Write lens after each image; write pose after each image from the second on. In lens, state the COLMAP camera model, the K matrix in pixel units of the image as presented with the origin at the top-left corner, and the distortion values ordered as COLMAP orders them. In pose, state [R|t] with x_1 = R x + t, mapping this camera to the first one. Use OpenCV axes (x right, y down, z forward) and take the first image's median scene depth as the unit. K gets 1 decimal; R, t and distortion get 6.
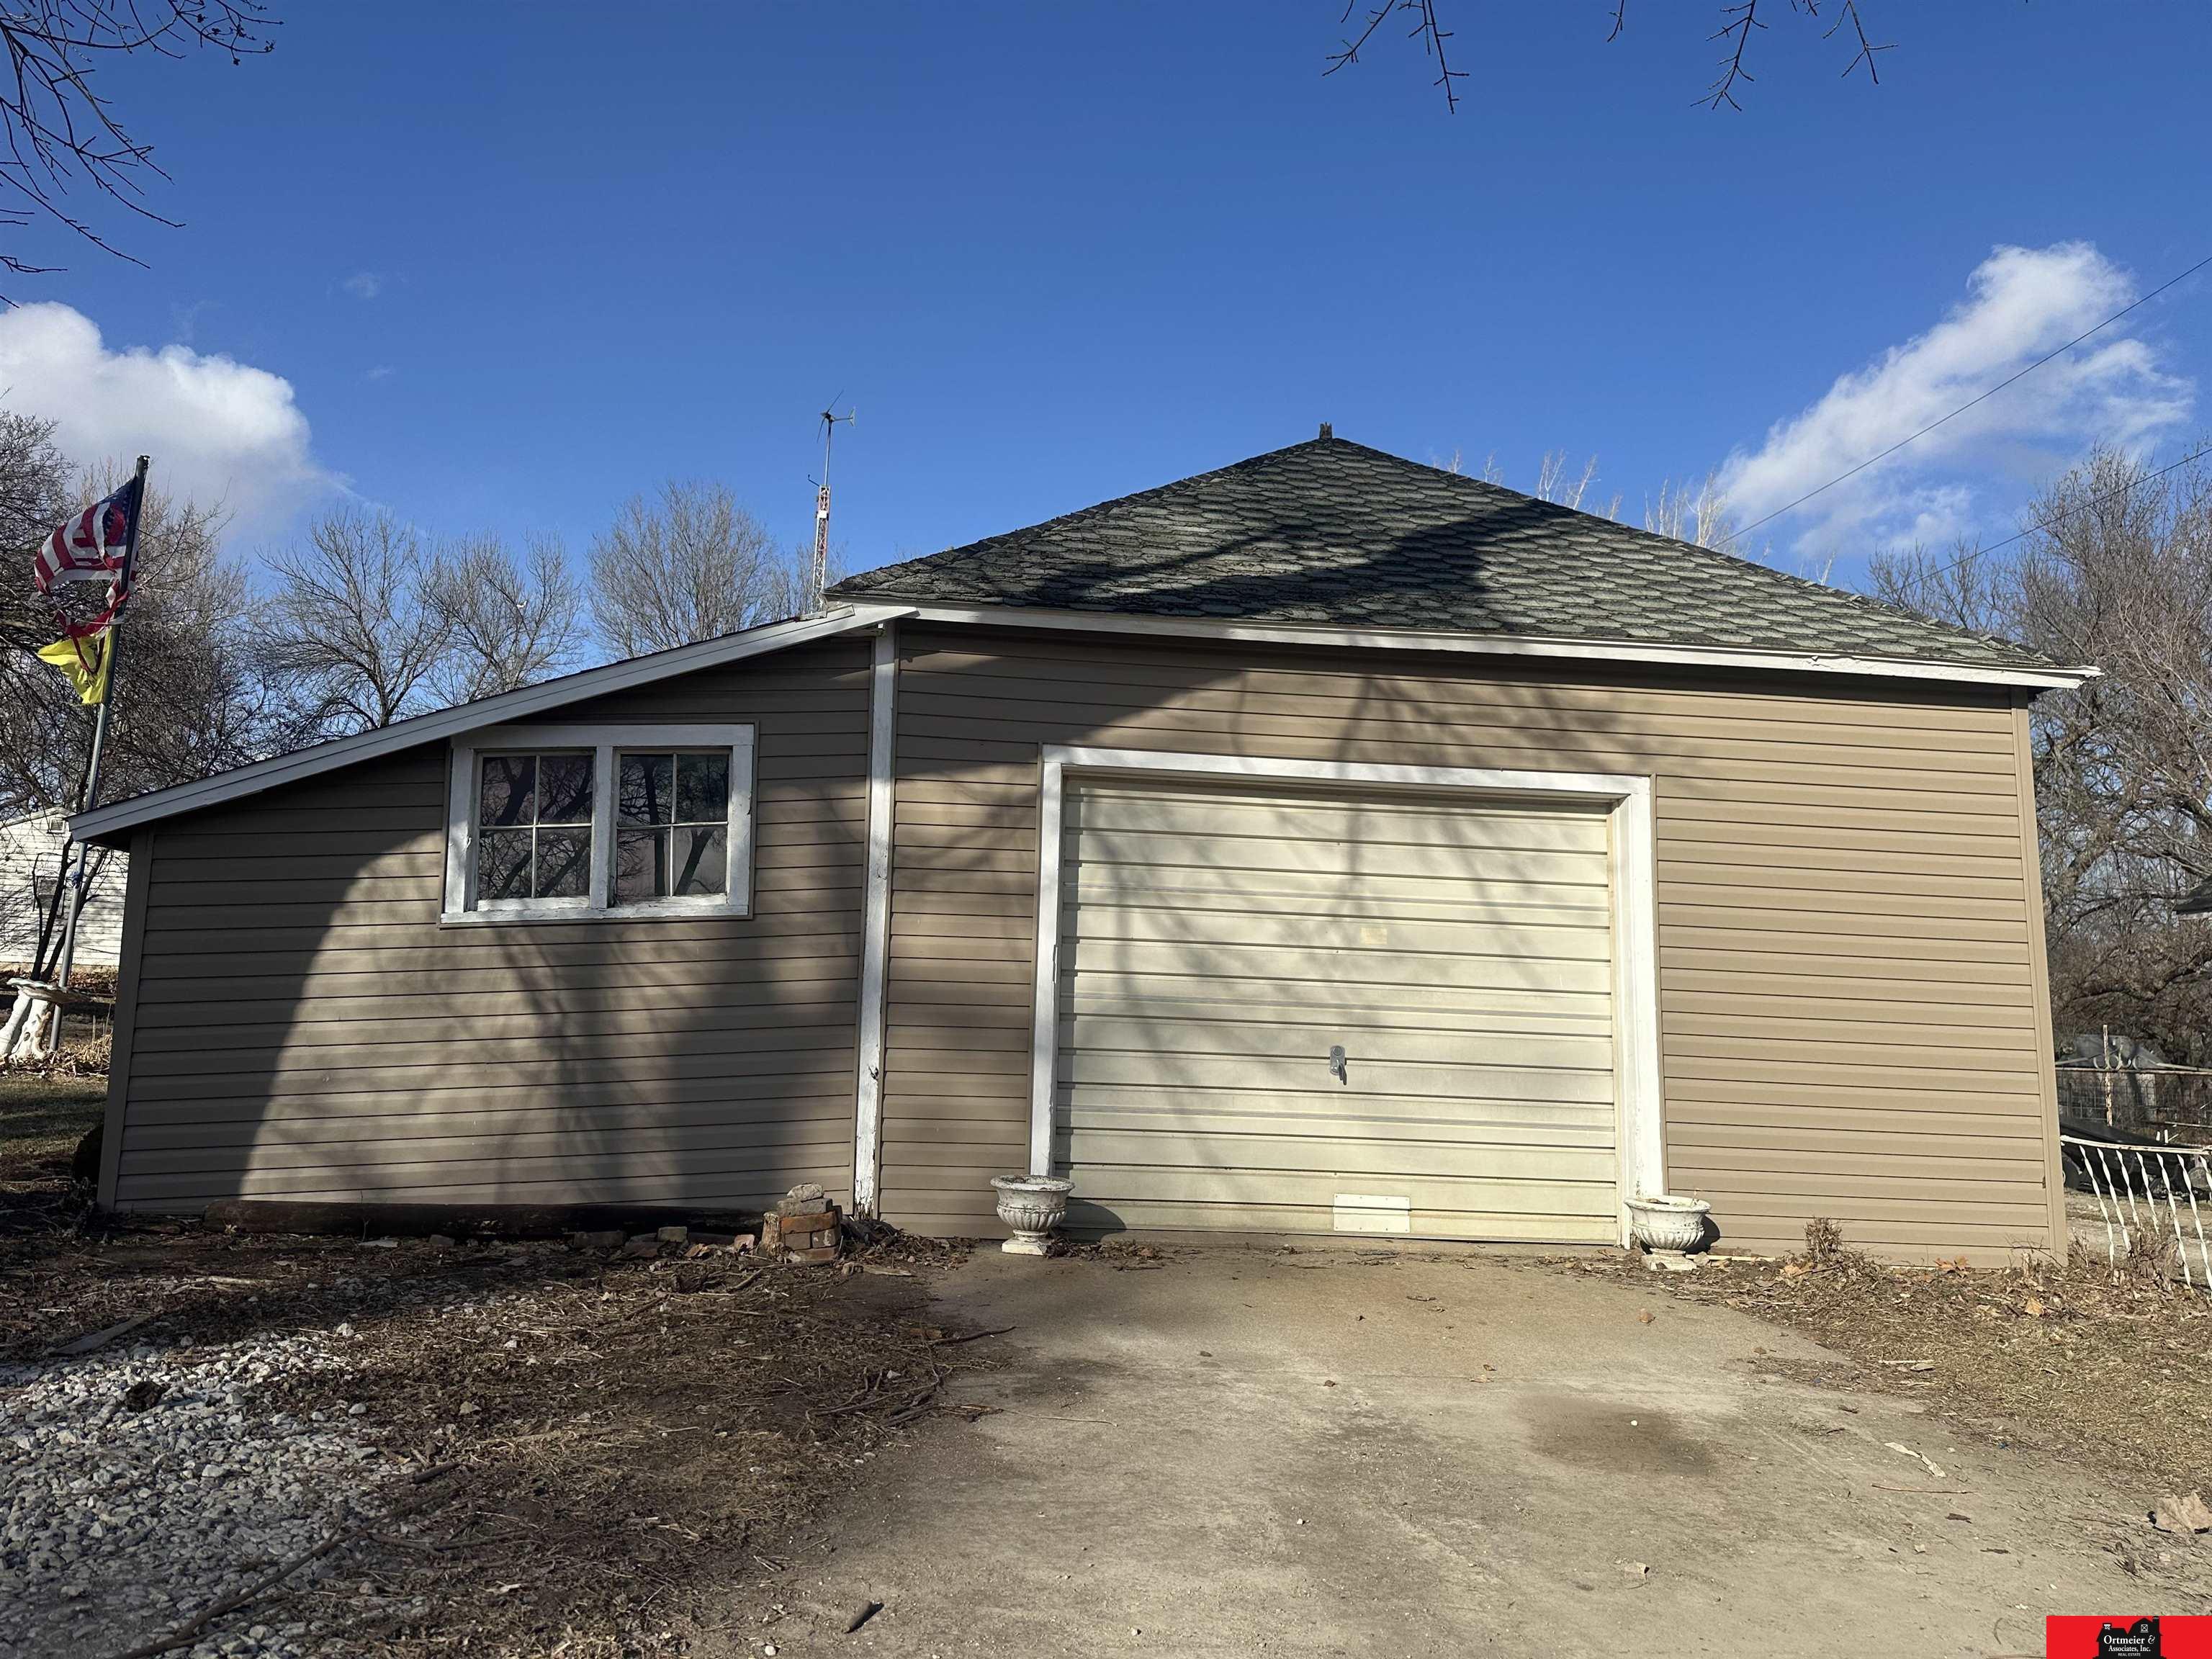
lens RADIAL K [[1536.1, 0, 1115.0], [0, 1536.1, 832.5], [0, 0, 1]] dist [0.119442, -0.177224]
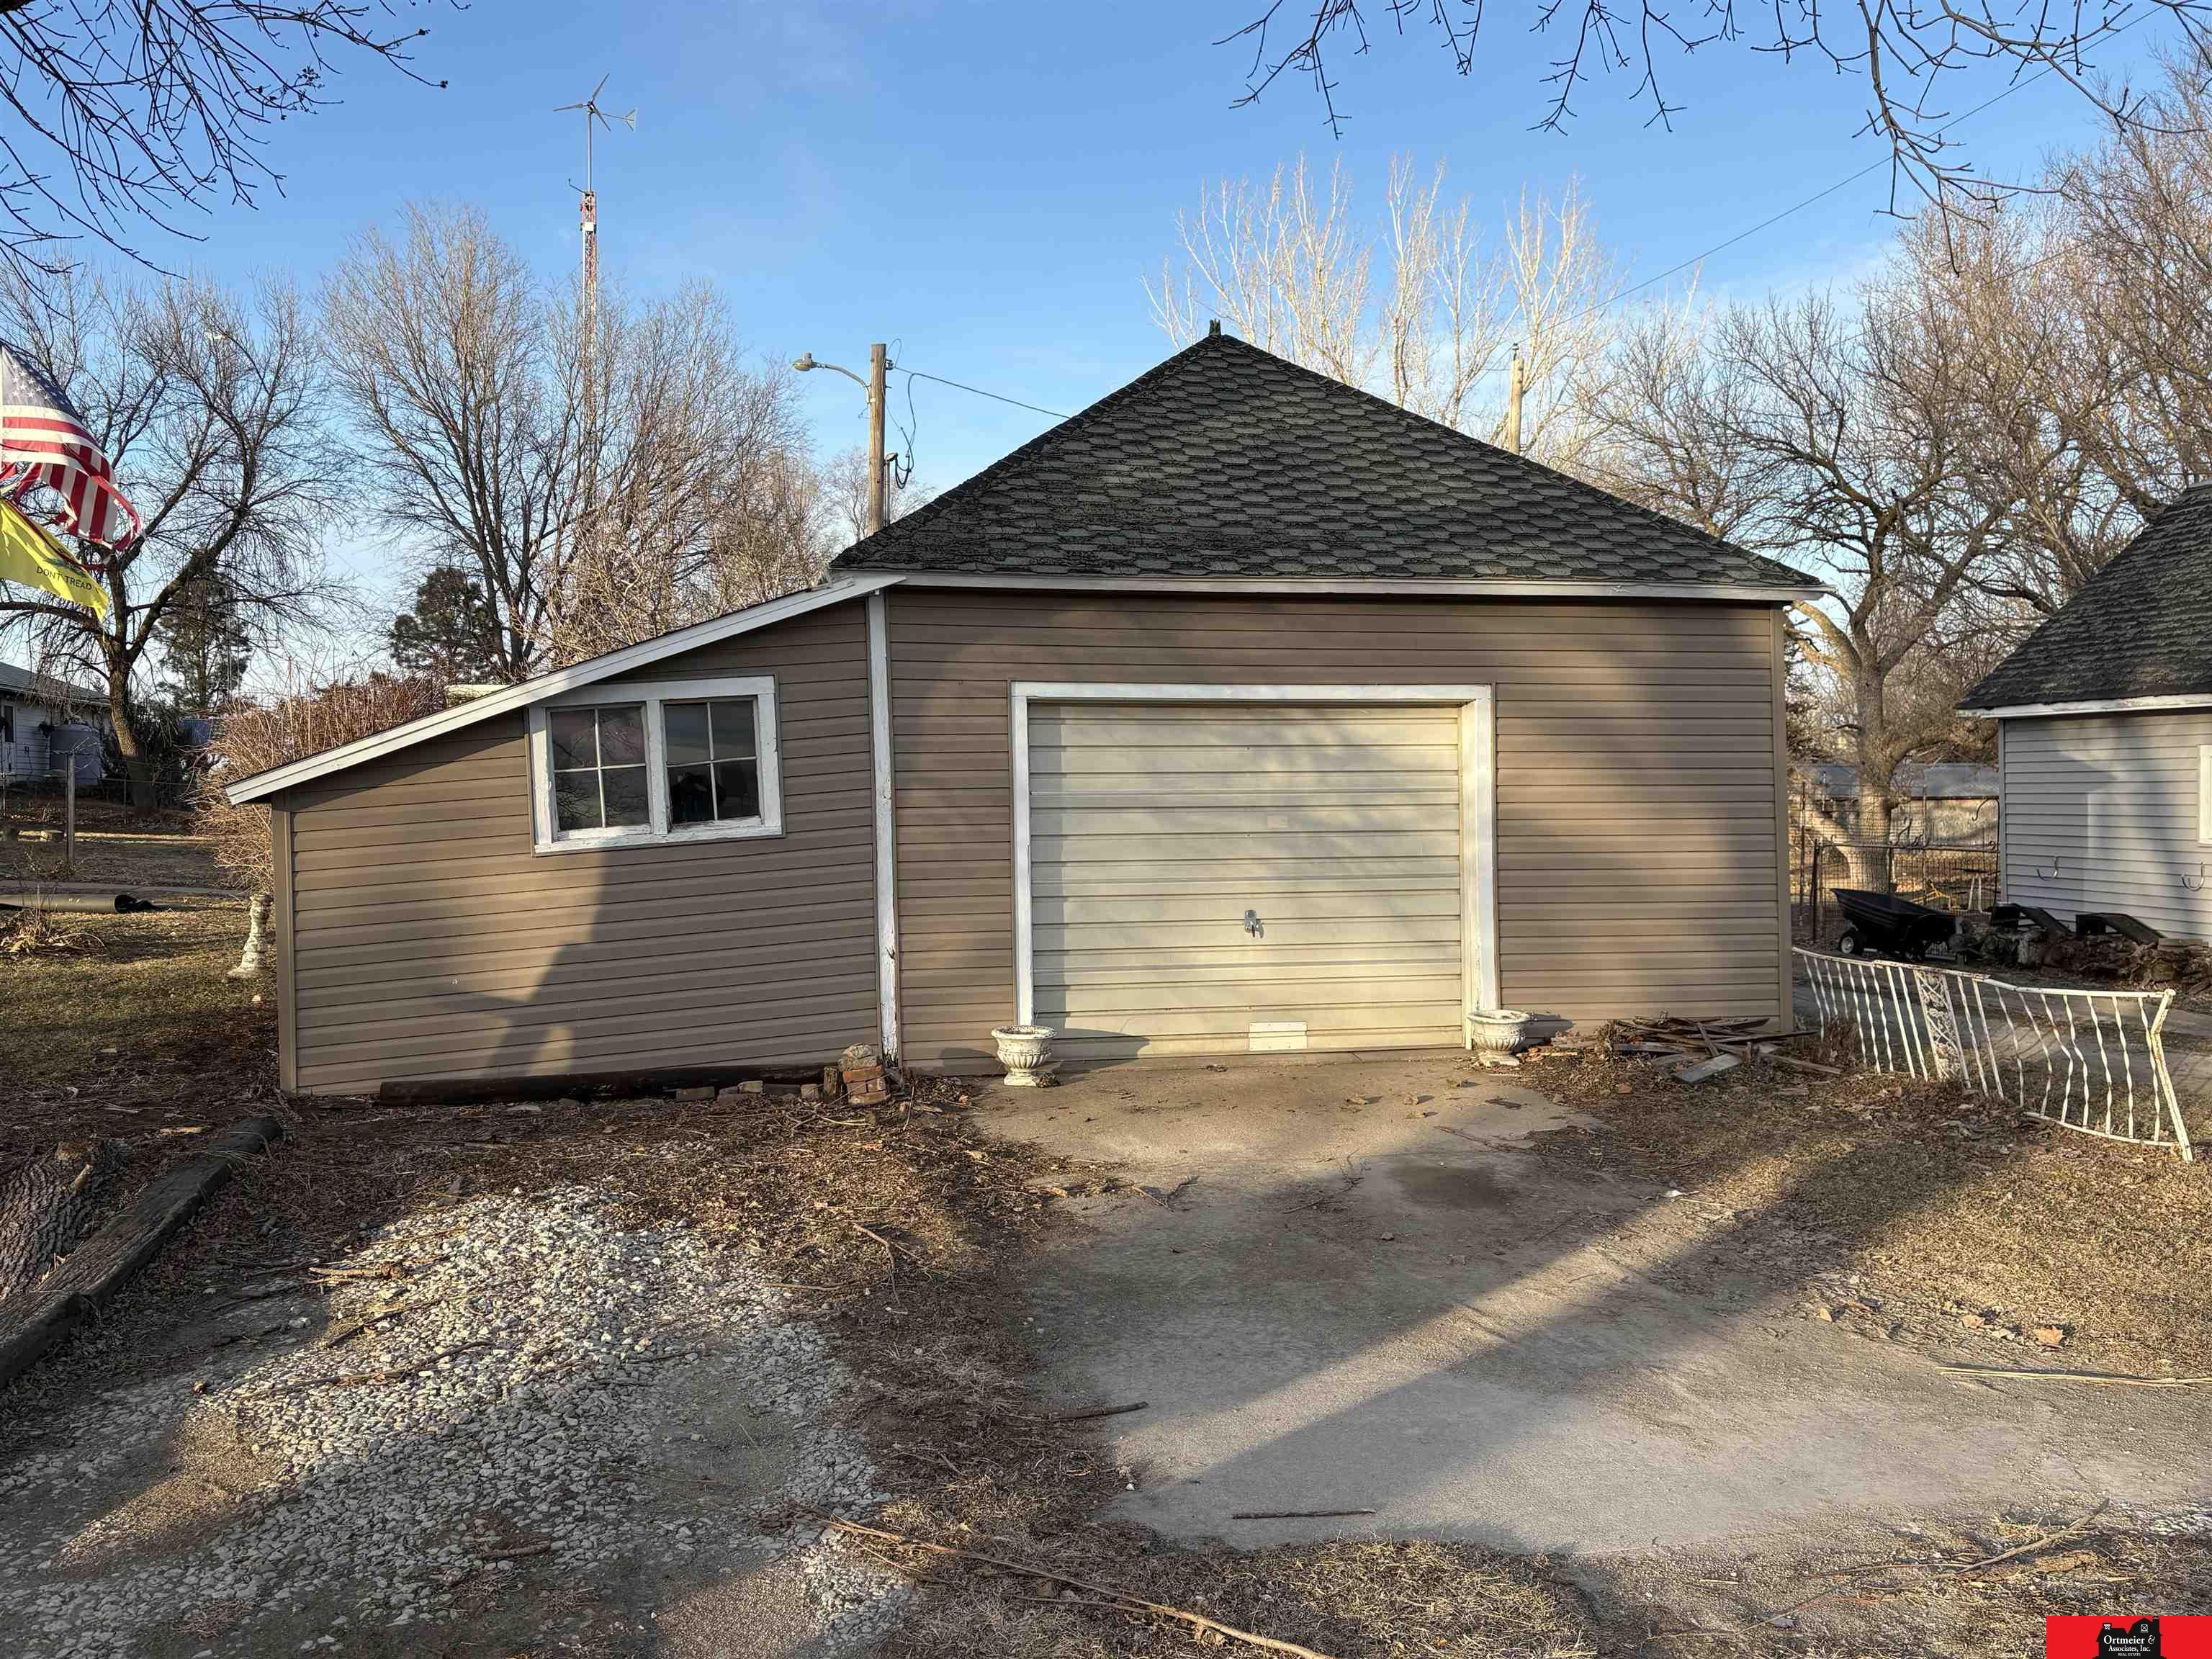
lens RADIAL K [[1771.9, 0, 1127.8], [0, 1771.9, 852.9], [0, 0, 1]] dist [0.093079, -0.137613]
pose [[0.992907, -0.045330, 0.109914, -0.114531], [0.026286, 0.985284, 0.168893, -0.156744], [-0.115953, -0.164806, 0.979487, -0.406006]]
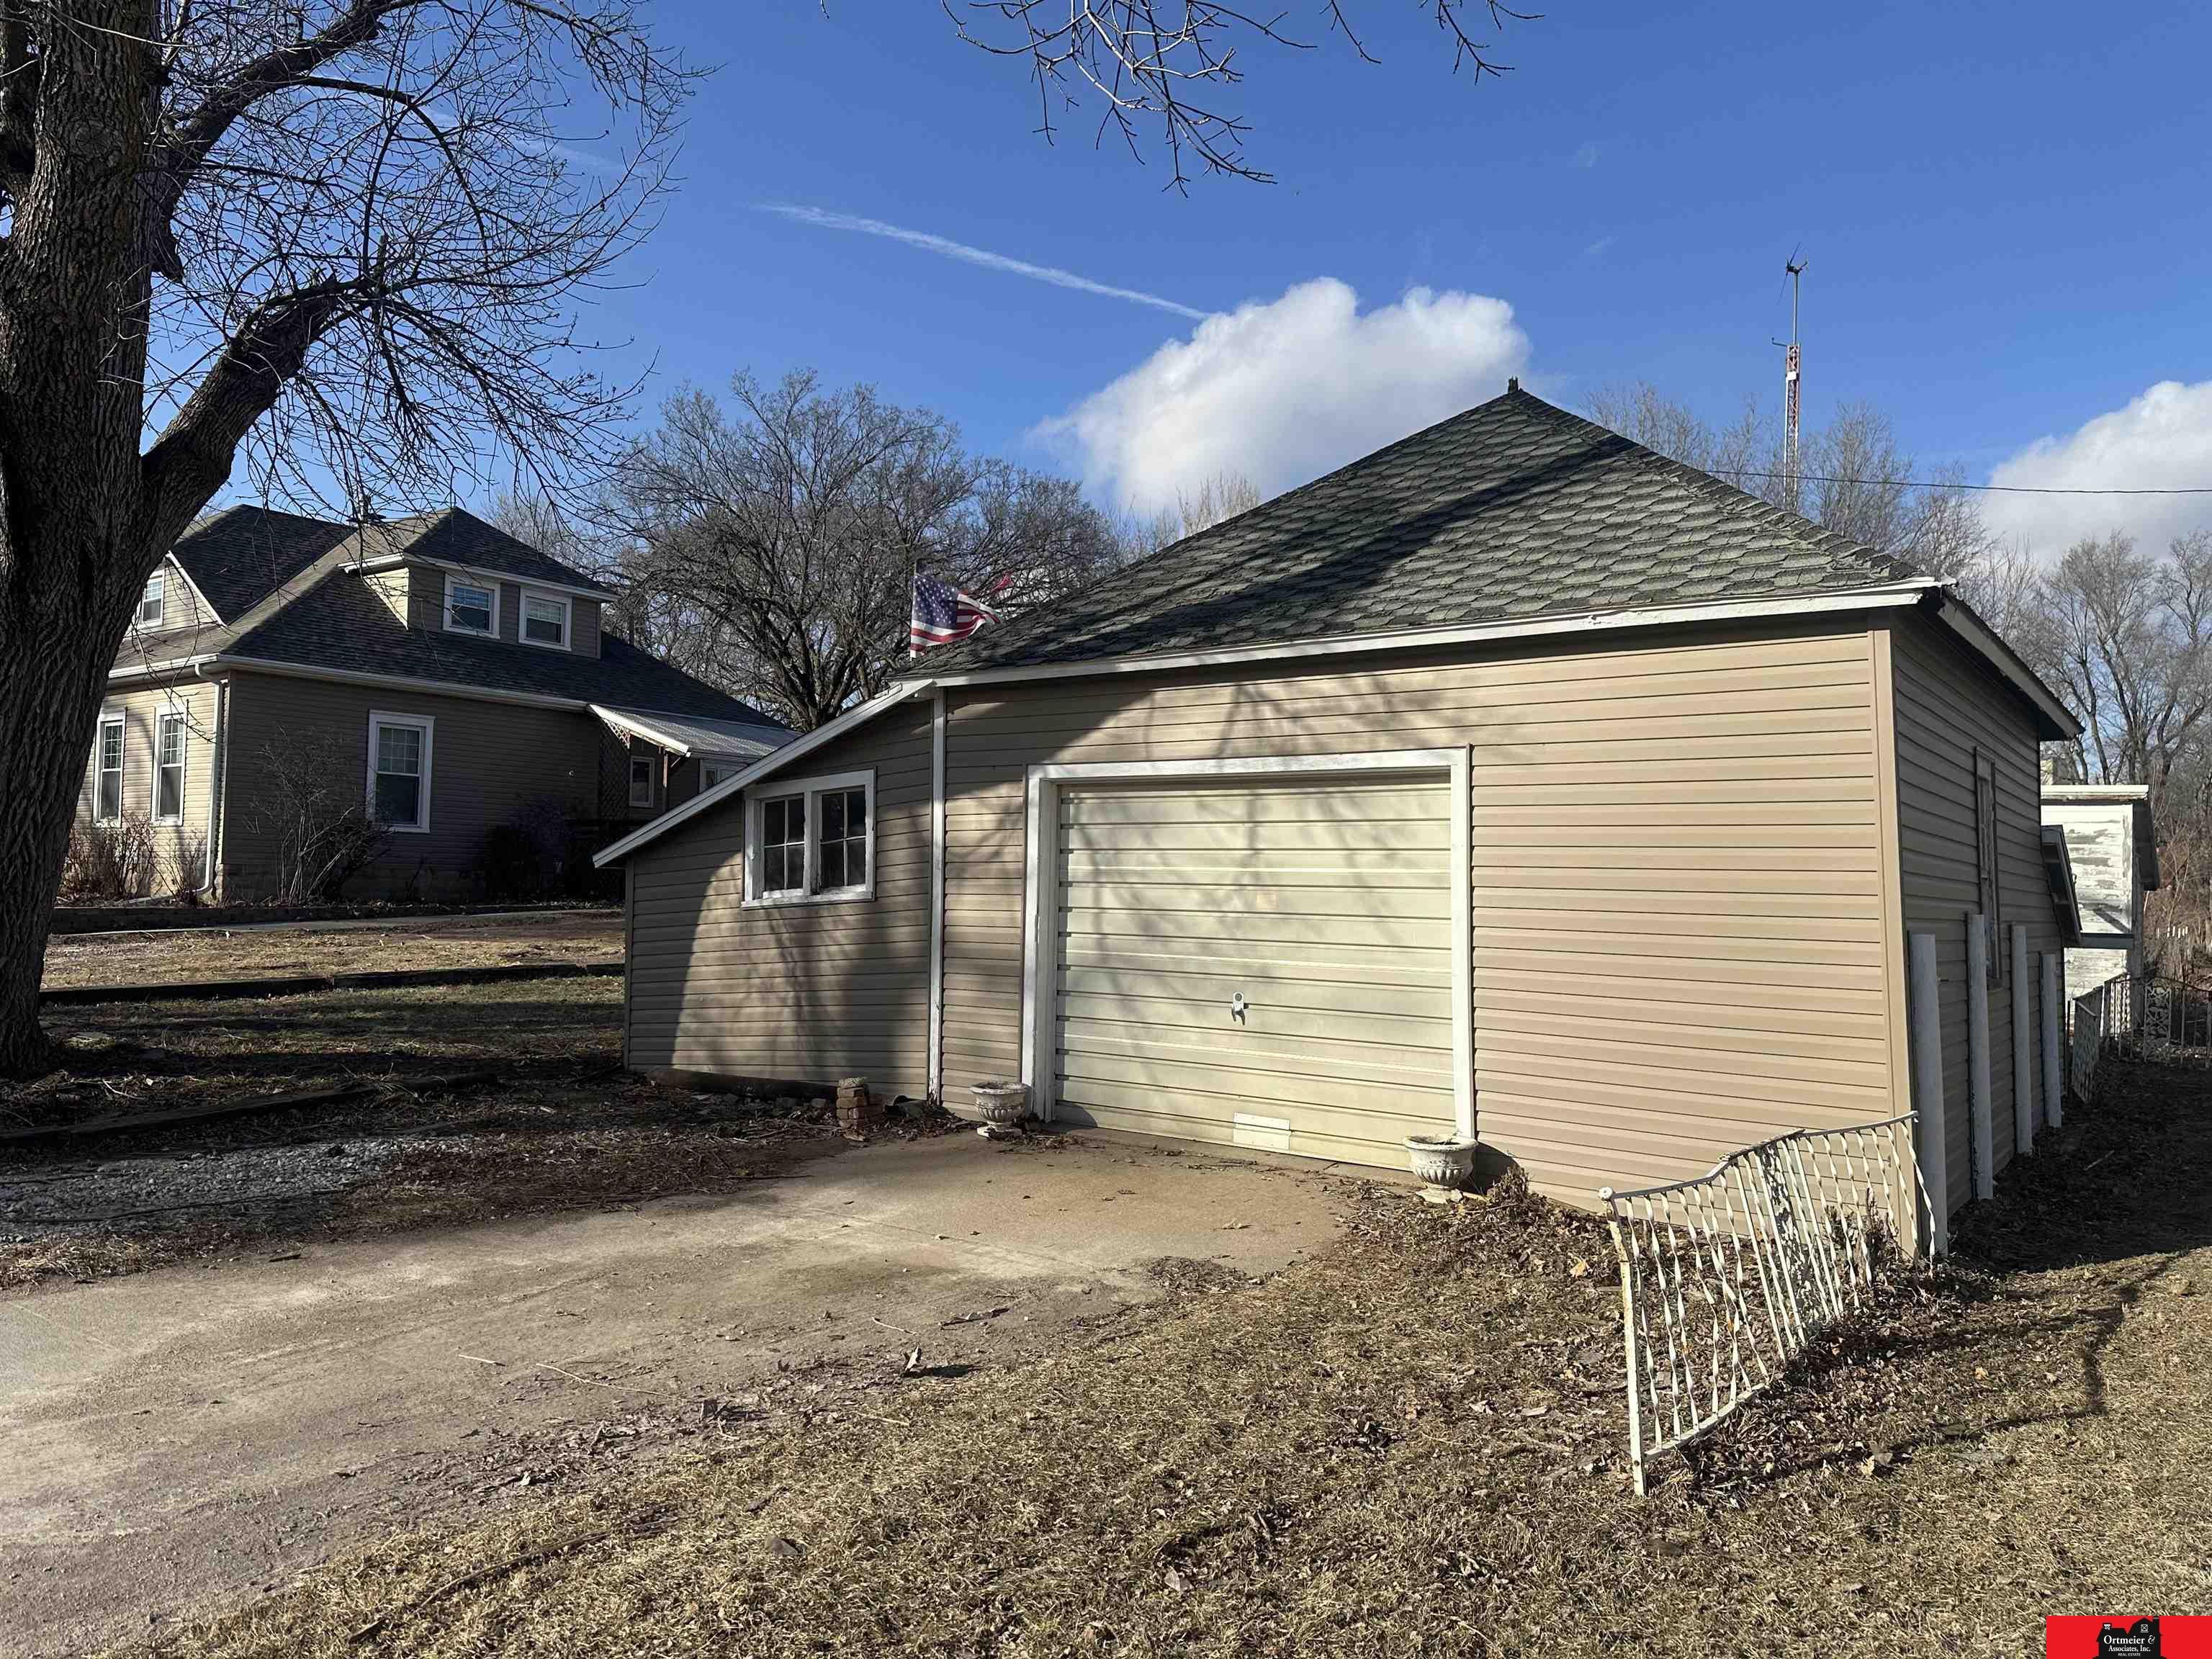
lens RADIAL K [[1536.1, 0, 1115.0], [0, 1536.1, 832.5], [0, 0, 1]] dist [0.119442, -0.177224]
pose [[0.740837, -0.044625, -0.670200, 0.899938], [0.093640, 0.994909, 0.037264, -0.041768], [0.665125, -0.090364, 0.741244, 0.052498]]
